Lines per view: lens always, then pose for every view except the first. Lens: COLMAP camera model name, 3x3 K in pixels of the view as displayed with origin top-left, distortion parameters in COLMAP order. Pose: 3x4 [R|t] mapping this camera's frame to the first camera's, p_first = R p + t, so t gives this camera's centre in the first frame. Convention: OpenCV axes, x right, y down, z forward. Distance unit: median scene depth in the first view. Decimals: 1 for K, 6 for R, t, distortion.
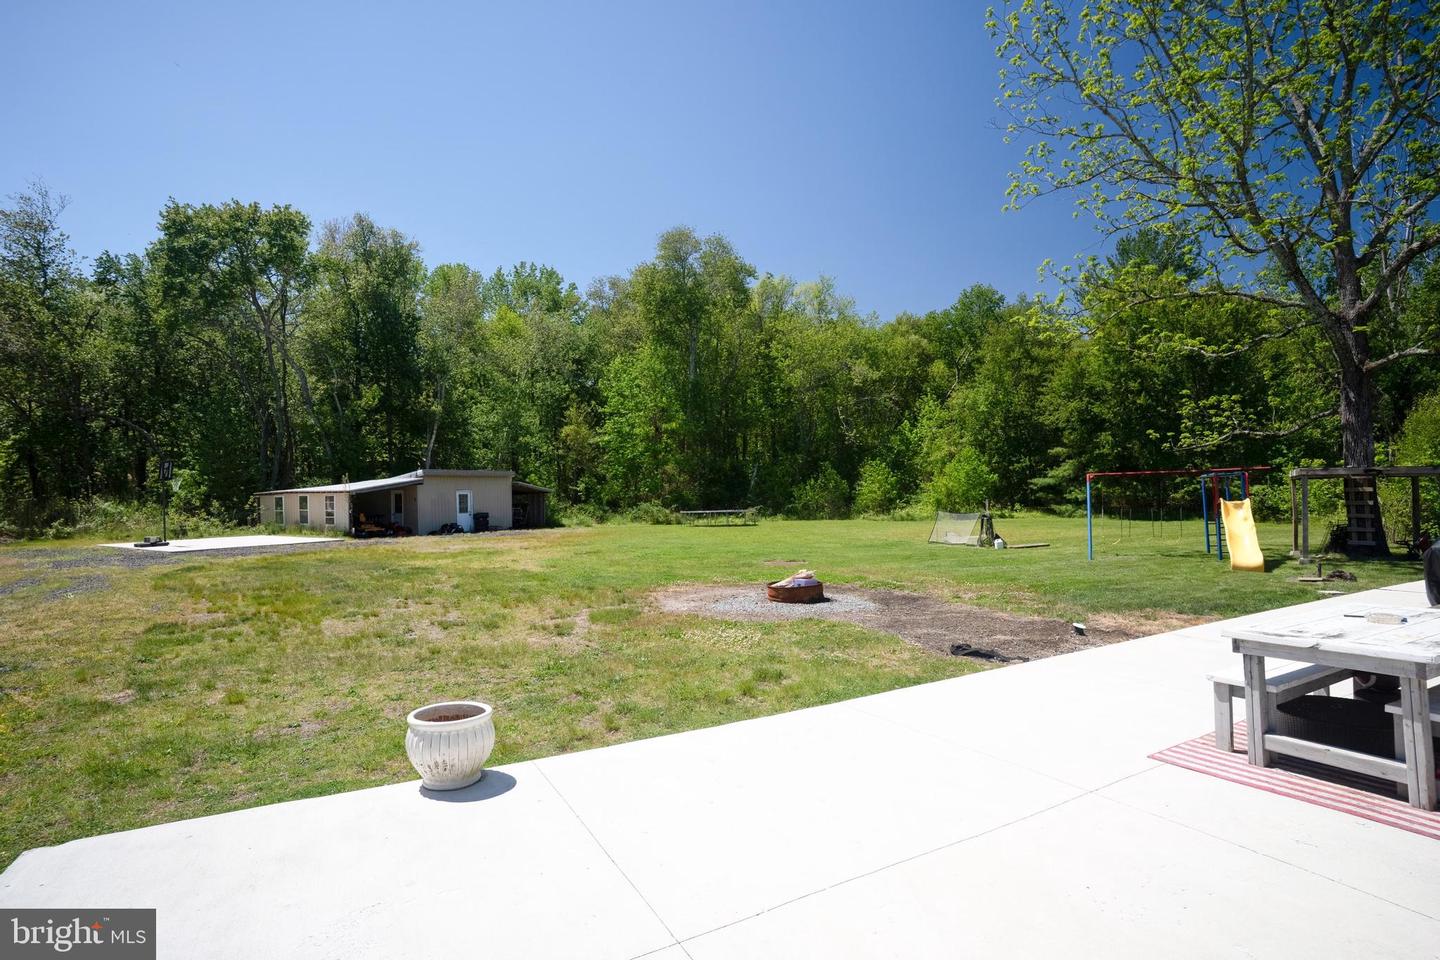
lens RADIAL K [[719.4, 0, 720.6], [0, 719.4, 472.8], [0, 0, 1]] dist [-0.057640, 0.022901]
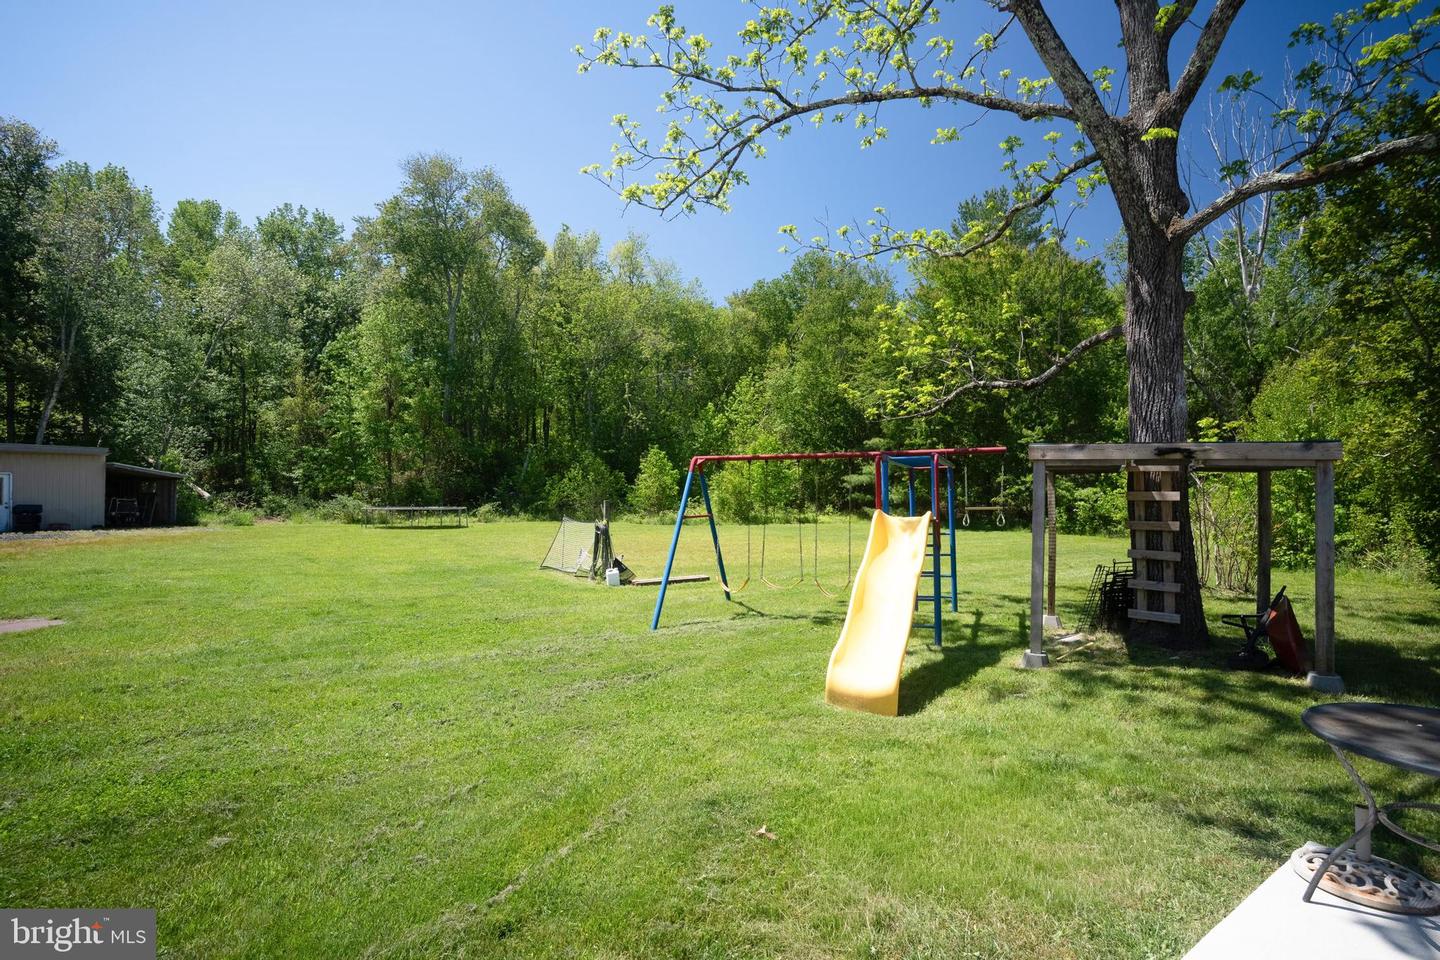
lens RADIAL K [[719.4, 0, 717.6], [0, 719.4, 469.2], [0, 0, 1]] dist [-0.057640, 0.022901]
pose [[0.992397, 0.022610, 0.120987, 0.224712], [-0.022826, 0.999739, 0.000393, 0.004972], [-0.120946, -0.003151, 0.992654, 0.224555]]
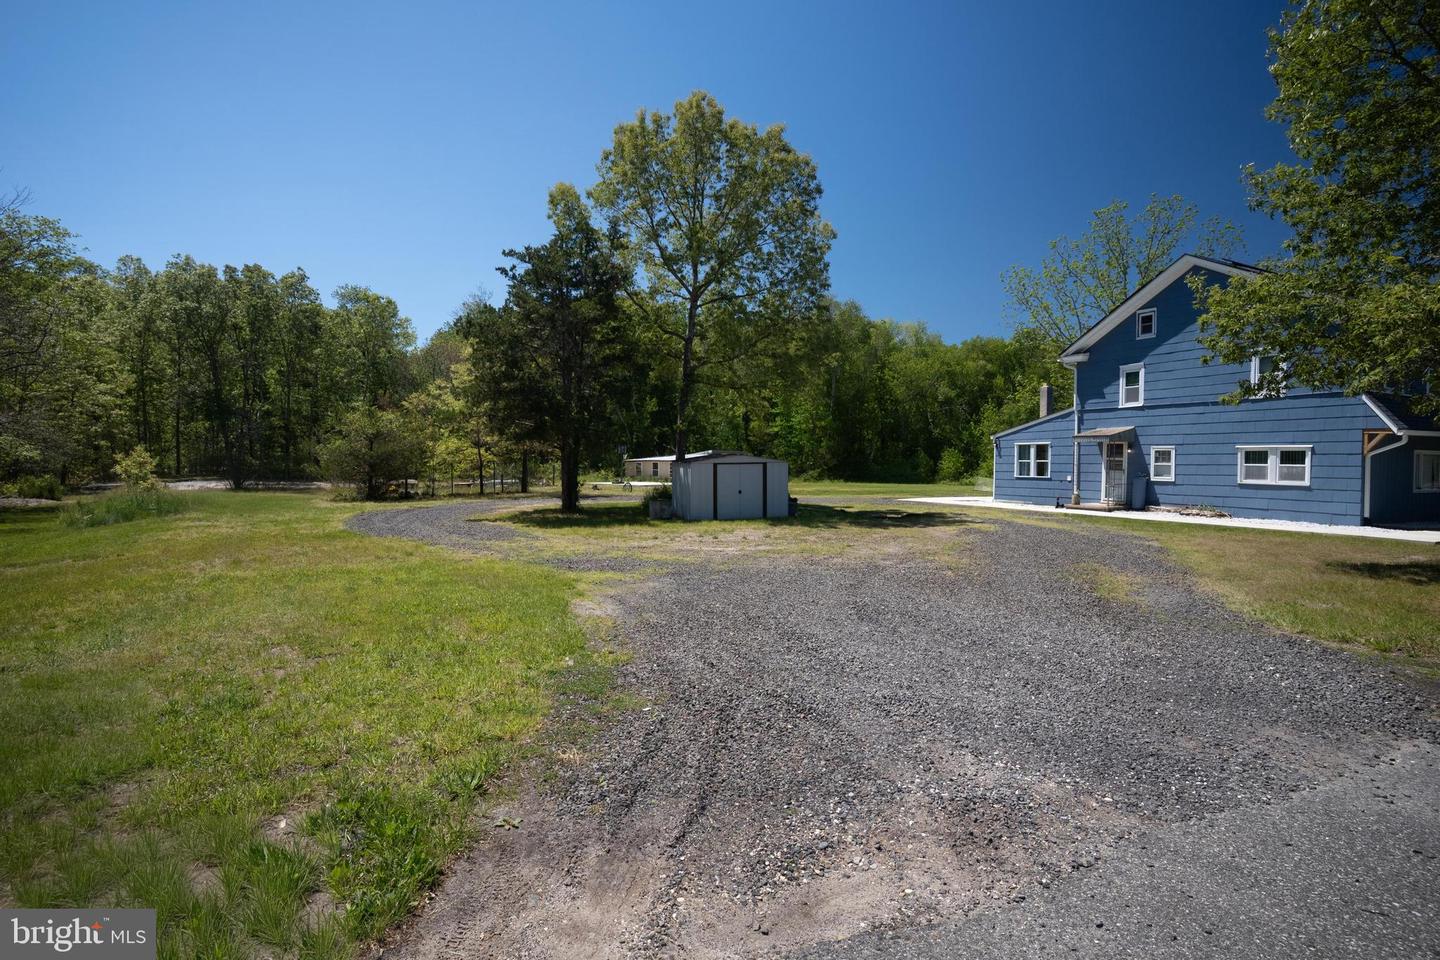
lens RADIAL K [[719.4, 0, 721.1], [0, 719.4, 474.5], [0, 0, 1]] dist [-0.057640, 0.022901]
pose [[0.994169, 0.022082, -0.105552, -0.152757], [-0.018219, 0.999133, 0.037422, -0.010088], [0.106287, -0.035281, 0.993709, -0.784706]]
